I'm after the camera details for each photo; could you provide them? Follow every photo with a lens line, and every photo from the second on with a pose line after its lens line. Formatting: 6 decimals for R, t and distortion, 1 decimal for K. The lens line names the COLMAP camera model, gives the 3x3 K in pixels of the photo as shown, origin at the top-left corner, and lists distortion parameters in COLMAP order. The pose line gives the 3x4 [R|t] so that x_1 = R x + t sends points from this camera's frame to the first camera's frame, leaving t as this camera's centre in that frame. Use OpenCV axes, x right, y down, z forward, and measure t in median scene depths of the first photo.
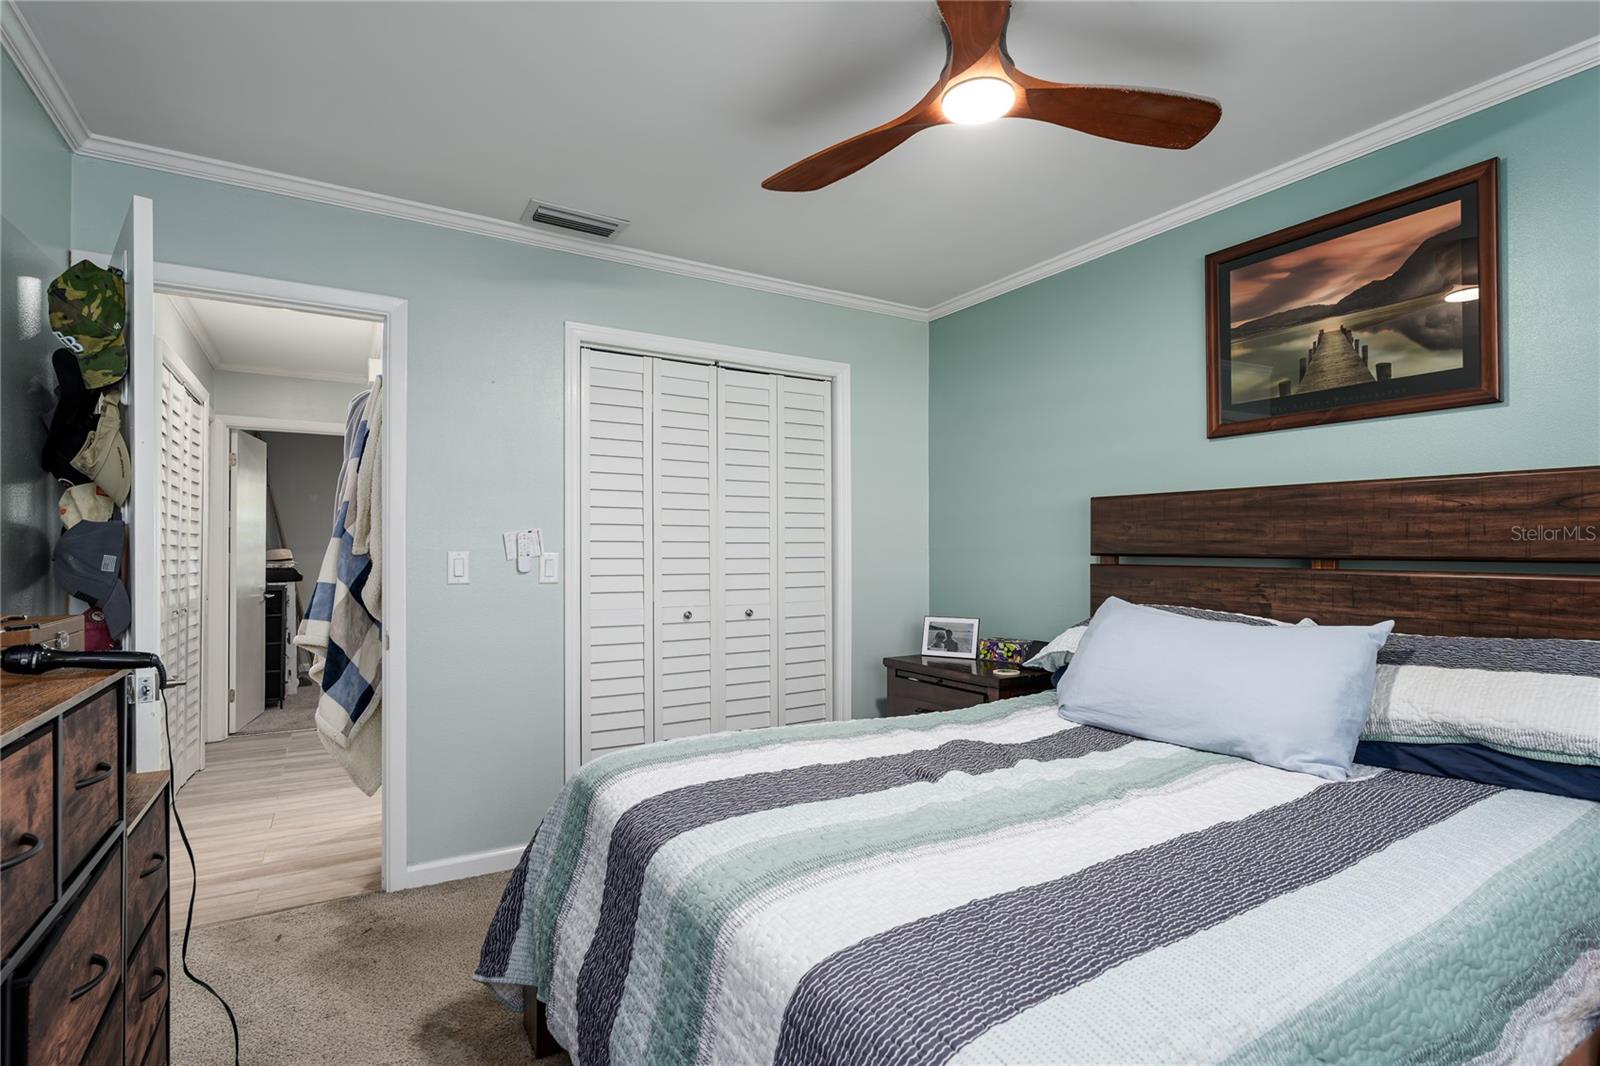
lens RADIAL K [[754.9, 0, 795.1], [0, 754.9, 541.7], [0, 0, 1]] dist [-0.008585, 0.002247]
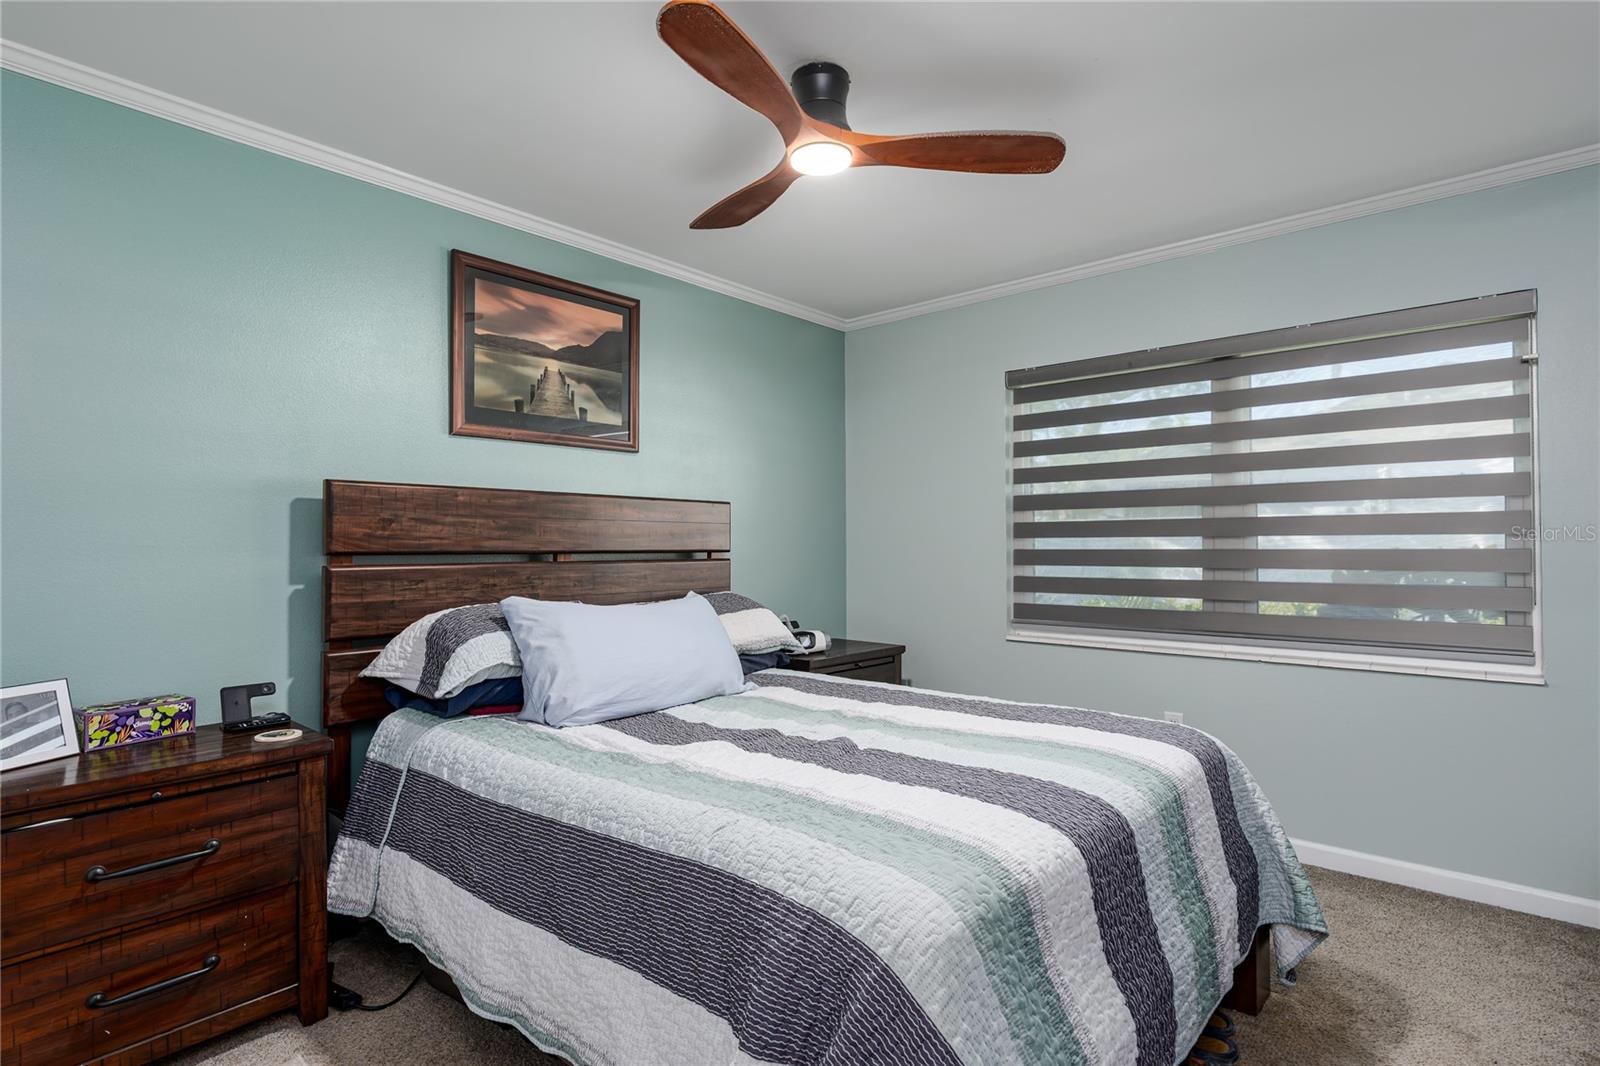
lens RADIAL K [[754.9, 0, 796.5], [0, 754.9, 531.3], [0, 0, 1]] dist [-0.008585, 0.002247]
pose [[-0.273674, 0.011866, 0.961749, -0.562657], [-0.008885, 0.999850, -0.014864, 0.001415], [-0.961781, -0.012613, -0.273528, 0.893108]]
